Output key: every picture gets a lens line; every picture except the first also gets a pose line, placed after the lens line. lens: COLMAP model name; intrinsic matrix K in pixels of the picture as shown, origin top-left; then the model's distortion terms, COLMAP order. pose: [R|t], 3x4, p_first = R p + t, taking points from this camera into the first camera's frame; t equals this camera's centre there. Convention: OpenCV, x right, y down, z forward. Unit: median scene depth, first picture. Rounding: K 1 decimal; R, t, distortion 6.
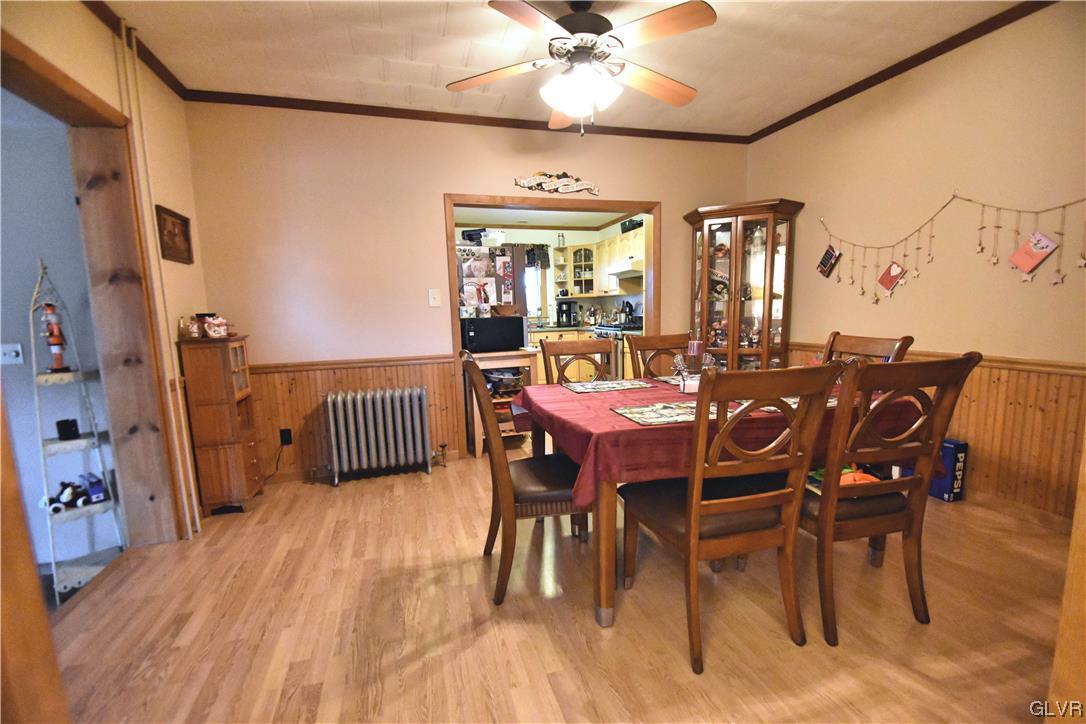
lens RADIAL K [[479.9, 0, 539.4], [0, 479.9, 371.1], [0, 0, 1]] dist [-0.002247, -0.008013]
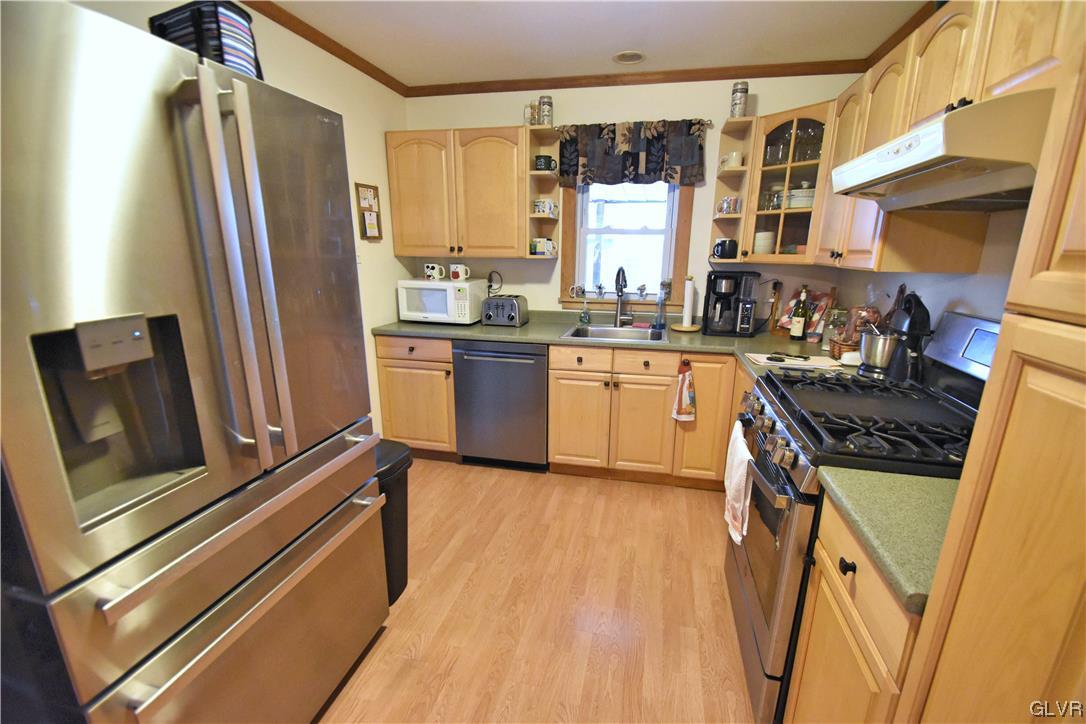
lens RADIAL K [[479.9, 0, 533.0], [0, 479.9, 377.8], [0, 0, 1]] dist [-0.002247, -0.008013]
pose [[0.860895, 0.164639, -0.481408, 0.121116], [-0.094249, 0.981425, 0.167099, -0.110692], [0.499977, -0.098483, 0.860421, 0.578208]]
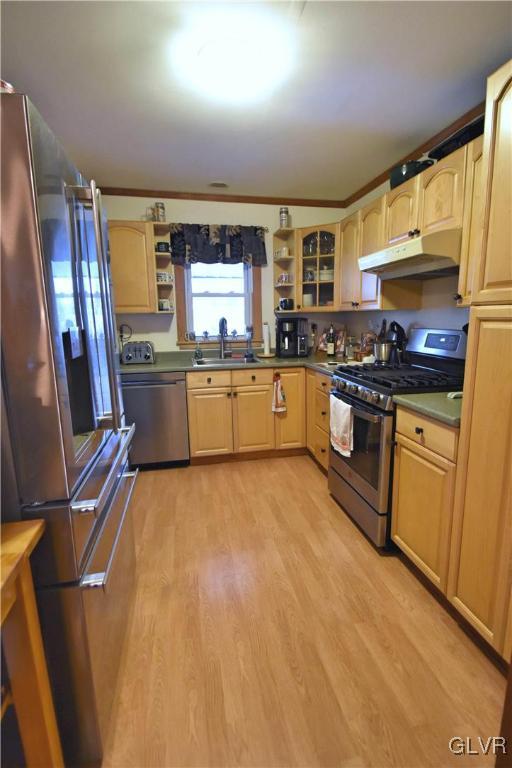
lens RADIAL K [[386.1, 0, 259.8], [0, 386.1, 385.6], [0, 0, 1]] dist [-0.016270, 0.001488]
pose [[0.996424, 0.028812, -0.079427, 0.059381], [-0.024524, 0.998215, 0.054448, -0.083034], [0.080854, -0.052305, 0.995353, 0.485376]]
